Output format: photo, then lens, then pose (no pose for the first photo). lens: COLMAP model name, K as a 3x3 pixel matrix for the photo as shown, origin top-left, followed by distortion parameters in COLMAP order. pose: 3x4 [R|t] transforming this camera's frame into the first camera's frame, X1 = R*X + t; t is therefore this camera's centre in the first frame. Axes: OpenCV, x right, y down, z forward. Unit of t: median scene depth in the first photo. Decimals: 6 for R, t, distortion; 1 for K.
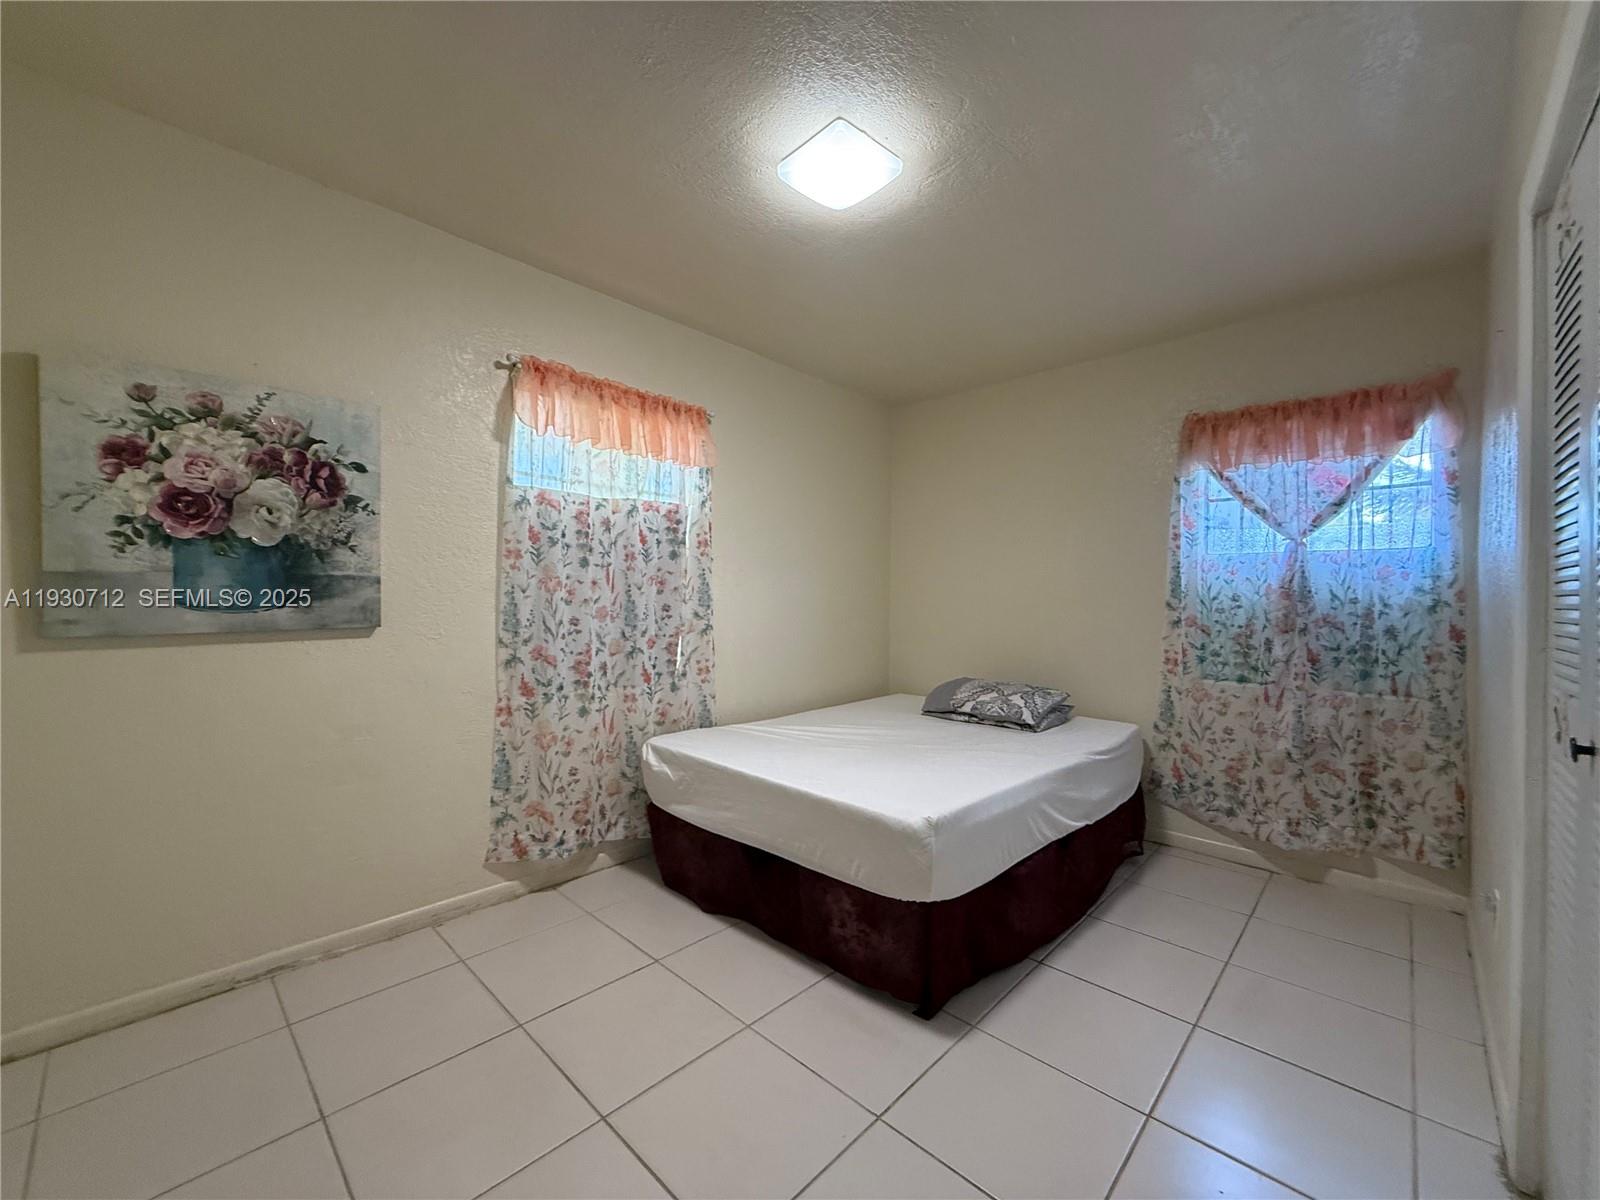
lens RADIAL K [[635.8, 0, 797.4], [0, 635.8, 598.2], [0, 0, 1]] dist [0.000000, -0.000050]
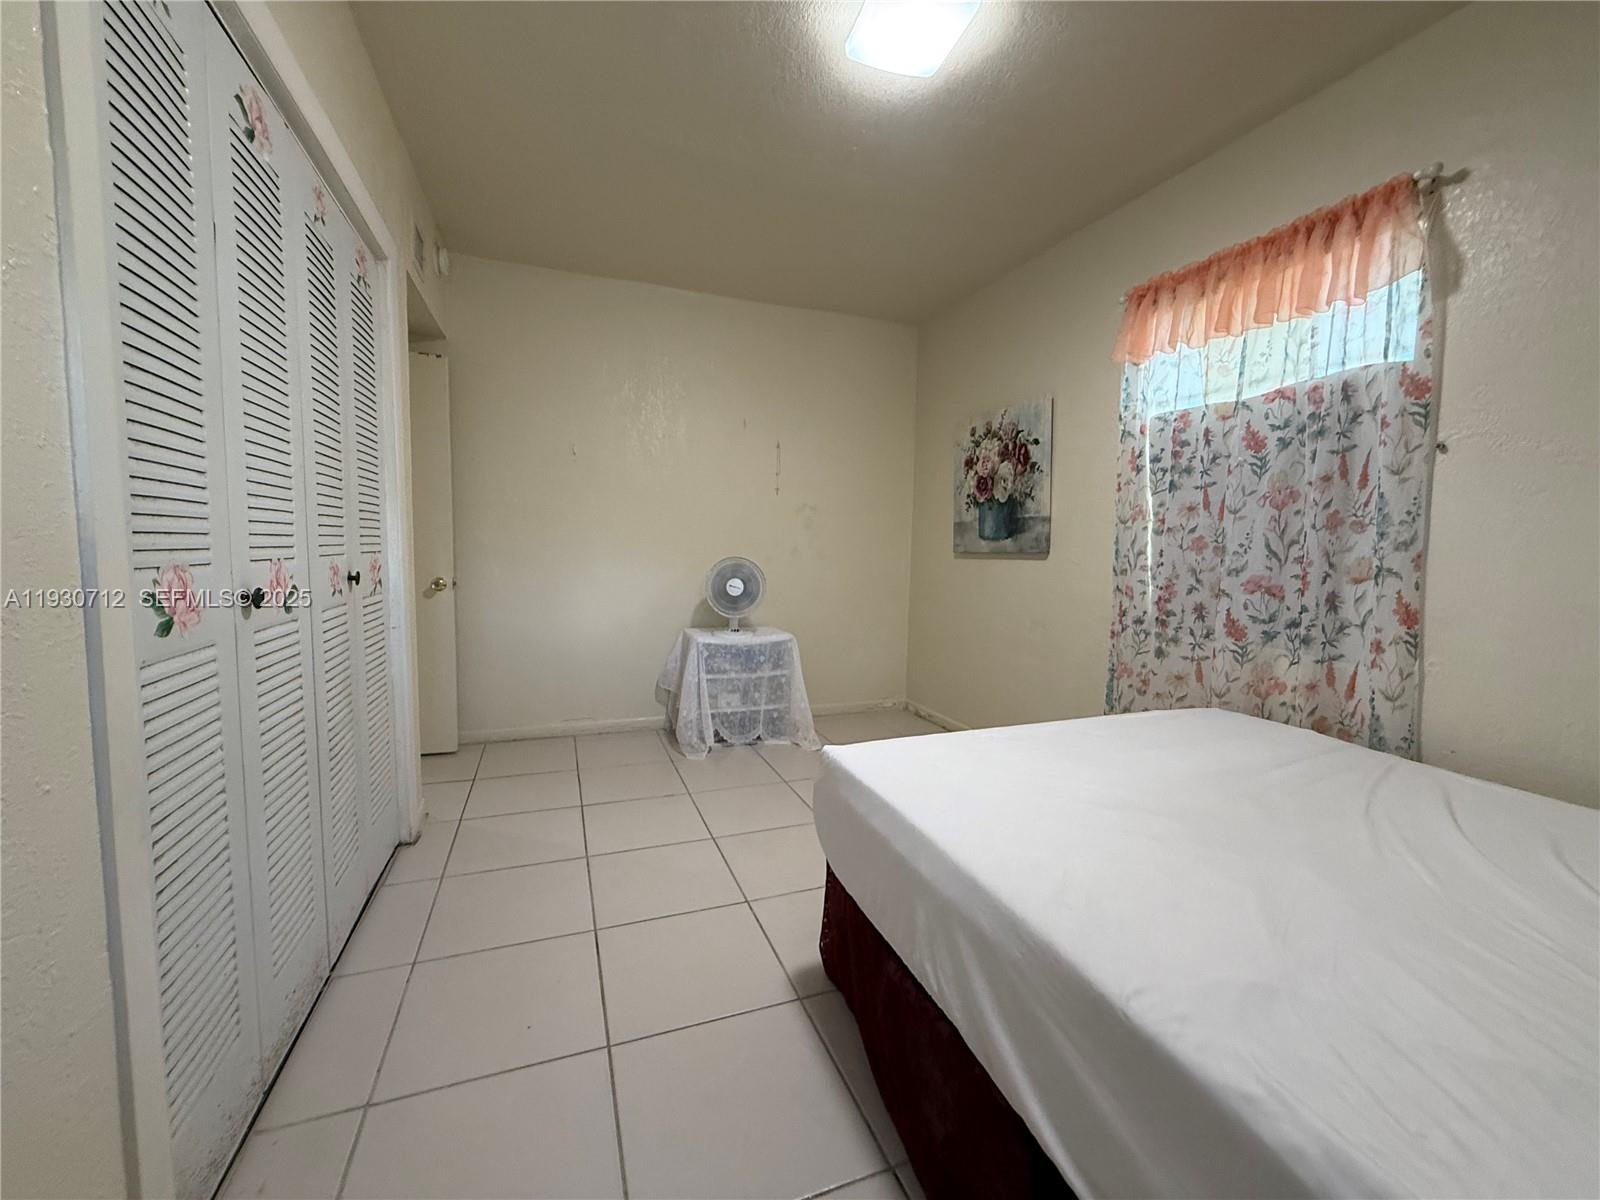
lens RADIAL K [[635.8, 0, 797.6], [0, 635.8, 597.1], [0, 0, 1]] dist [0.000000, -0.000050]
pose [[-0.423851, 0.057872, -0.903881, 0.939920], [-0.018988, 0.997170, 0.072749, 0.057390], [0.905533, 0.047998, -0.421553, 1.220086]]
